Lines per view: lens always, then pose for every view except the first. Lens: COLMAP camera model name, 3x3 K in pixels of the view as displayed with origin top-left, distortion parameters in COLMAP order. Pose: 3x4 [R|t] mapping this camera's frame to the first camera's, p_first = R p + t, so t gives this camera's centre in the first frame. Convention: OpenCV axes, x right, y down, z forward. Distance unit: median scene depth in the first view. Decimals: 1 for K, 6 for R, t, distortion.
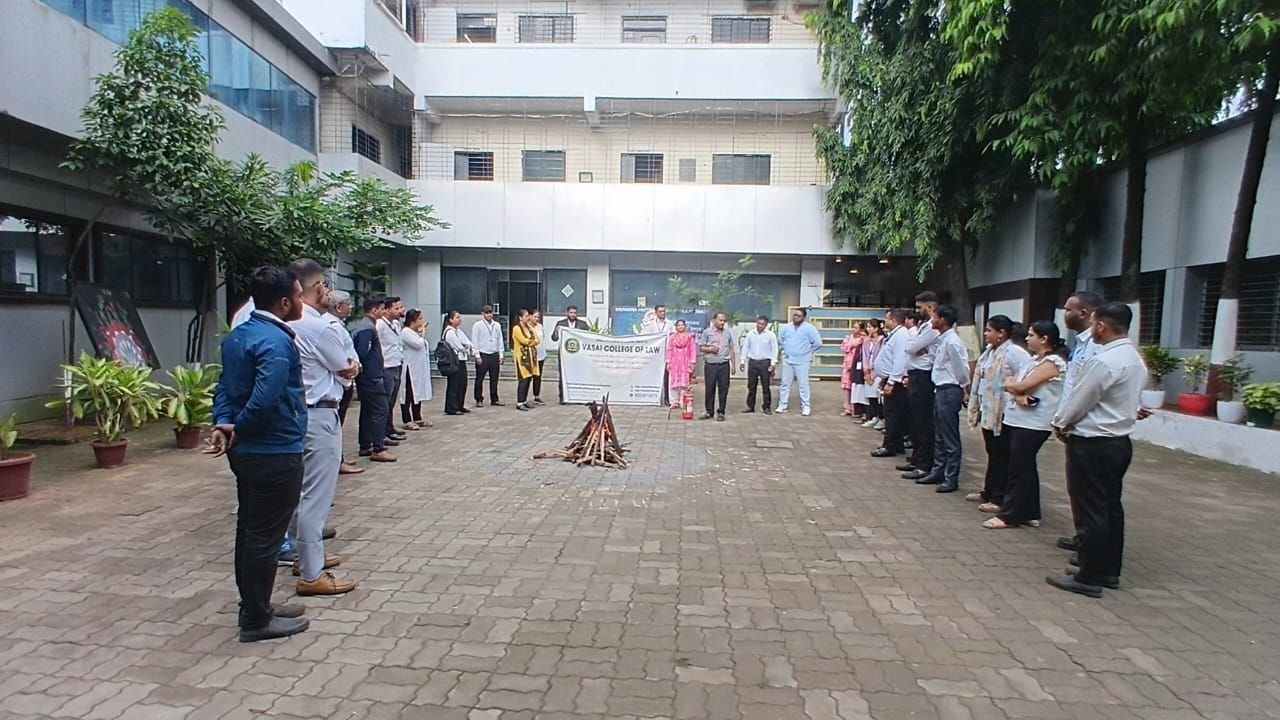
lens RADIAL K [[639.7, 0, 642.3], [0, 639.7, 364.3], [0, 0, 1]] dist [-0.001789, -0.000381]
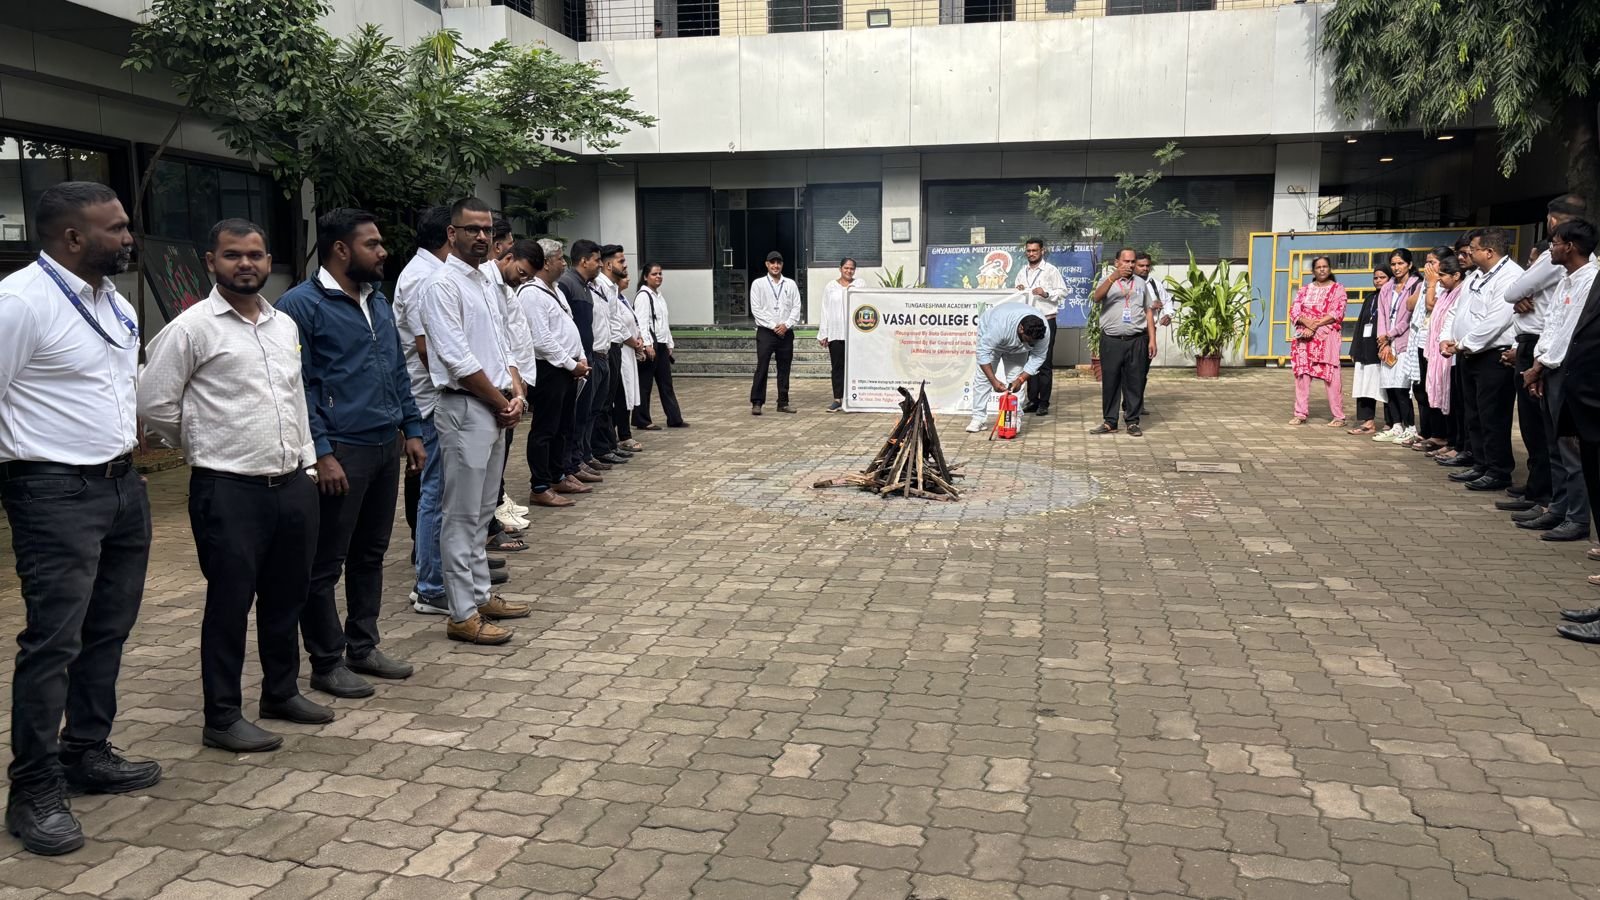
lens RADIAL K [[1156.8, 0, 800.5], [0, 1156.8, 443.4], [0, 0, 1]] dist [0.061944, -0.071922]
pose [[0.988221, -0.010648, -0.152664, -0.004102], [0.022487, 0.996852, 0.076034, 0.012052], [0.151374, -0.078571, 0.985349, -0.144137]]
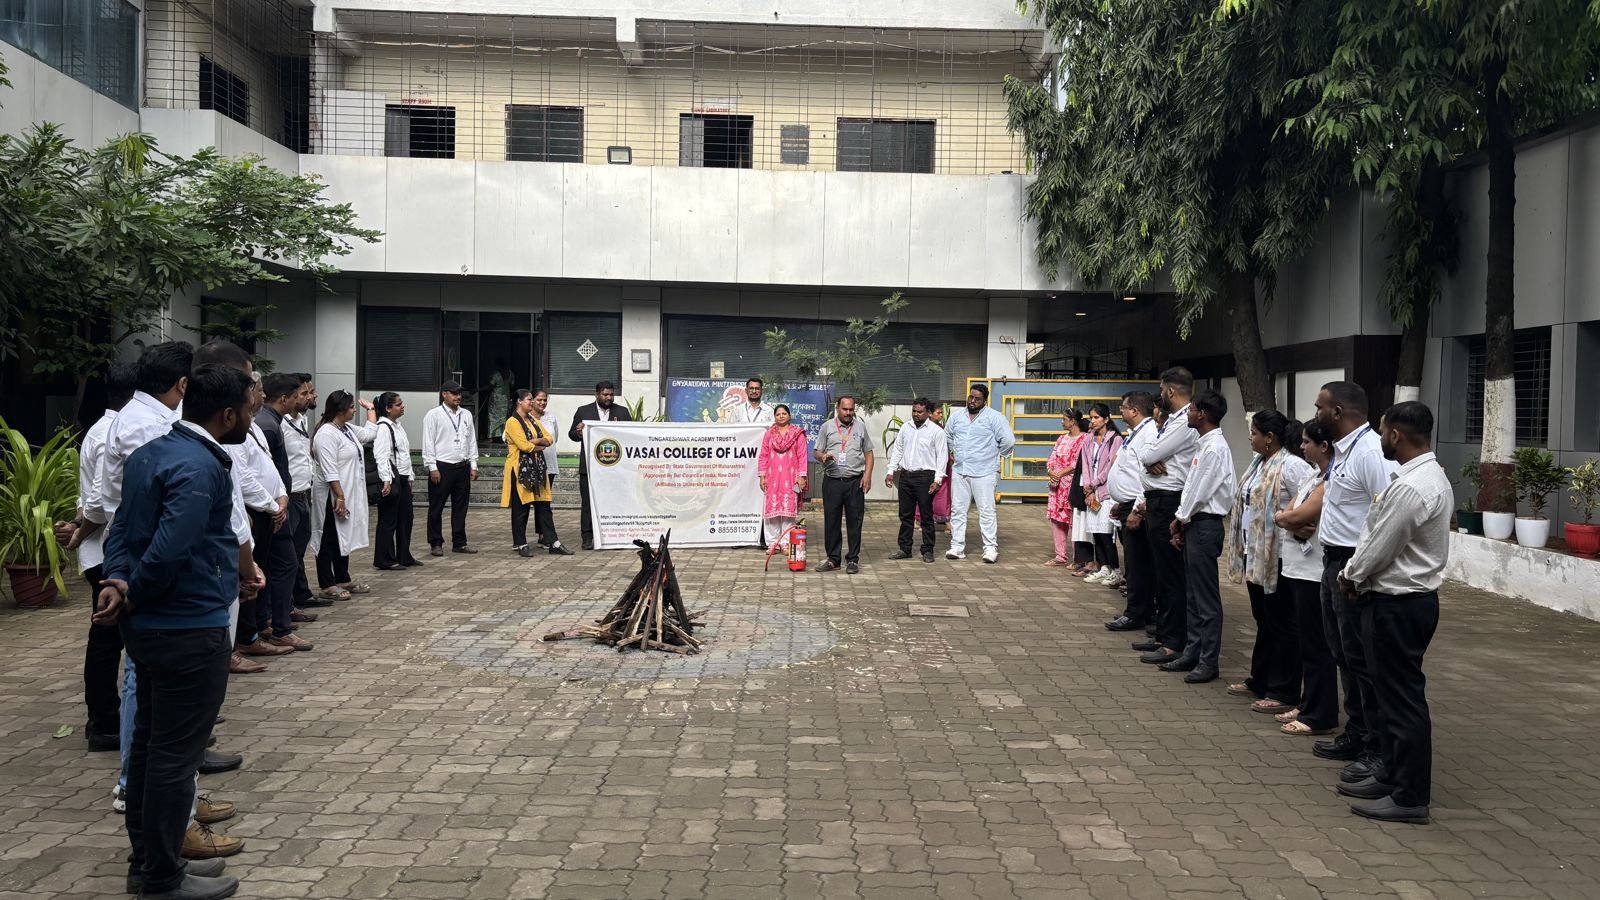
lens RADIAL K [[1159.2, 0, 799.2], [0, 1159.2, 441.0], [0, 0, 1]] dist [0.039348, -0.030461]
pose [[0.997315, -0.004022, 0.073118, -0.008007], [0.006015, 0.999616, -0.027062, -0.009908], [-0.072981, 0.027429, 0.996956, -0.113985]]
